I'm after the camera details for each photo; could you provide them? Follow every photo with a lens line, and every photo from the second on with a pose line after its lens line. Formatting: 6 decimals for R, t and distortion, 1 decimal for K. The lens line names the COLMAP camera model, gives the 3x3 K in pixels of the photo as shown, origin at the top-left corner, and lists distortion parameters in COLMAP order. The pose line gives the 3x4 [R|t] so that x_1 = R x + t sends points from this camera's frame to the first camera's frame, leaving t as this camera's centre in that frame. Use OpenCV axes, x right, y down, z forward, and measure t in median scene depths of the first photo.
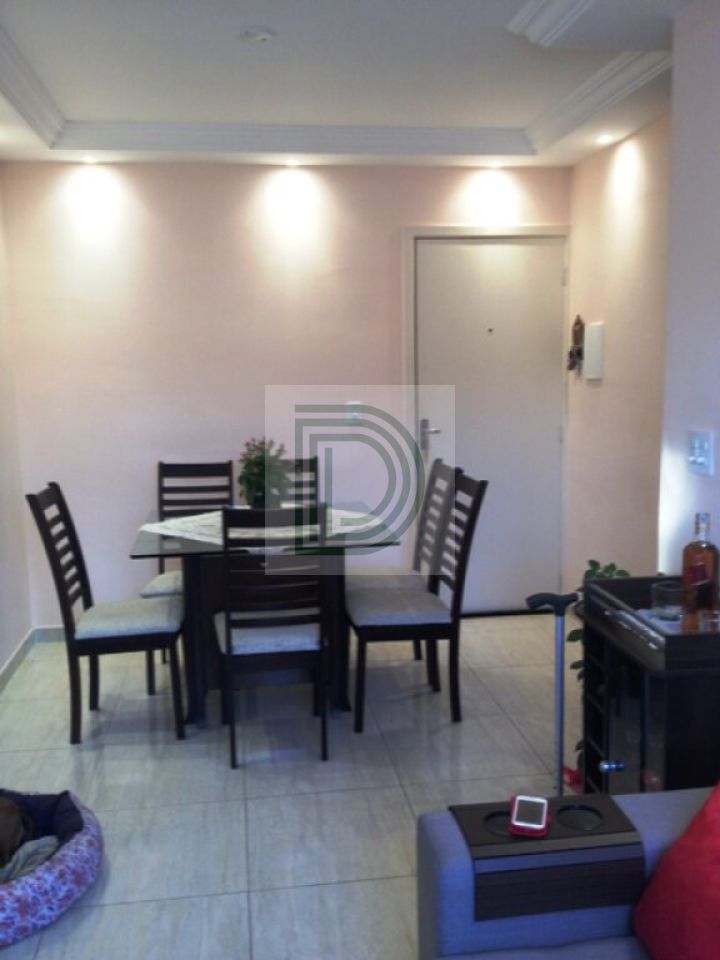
lens RADIAL K [[894.7, 0, 360.0], [0, 894.7, 480.0], [0, 0, 1]] dist [0.130085, -0.253932]
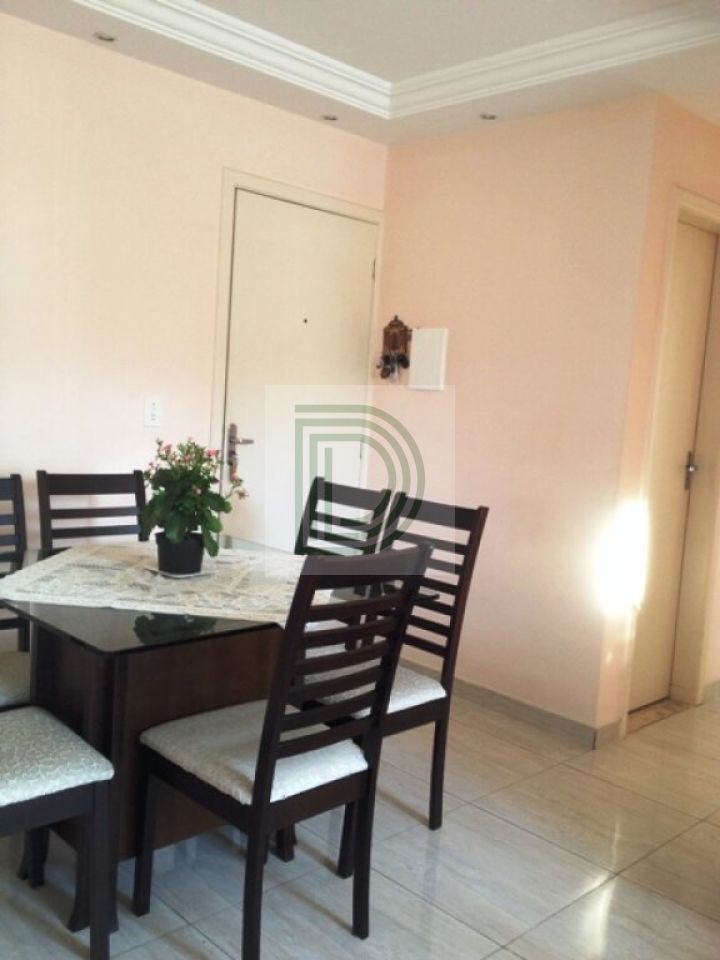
lens RADIAL K [[894.7, 0, 360.0], [0, 894.7, 480.0], [0, 0, 1]] dist [0.130085, -0.253932]
pose [[0.809717, 0.020903, 0.586449, -0.301144], [-0.006254, 0.999616, -0.026995, -0.000185], [-0.586788, 0.018190, 0.809537, 0.326172]]
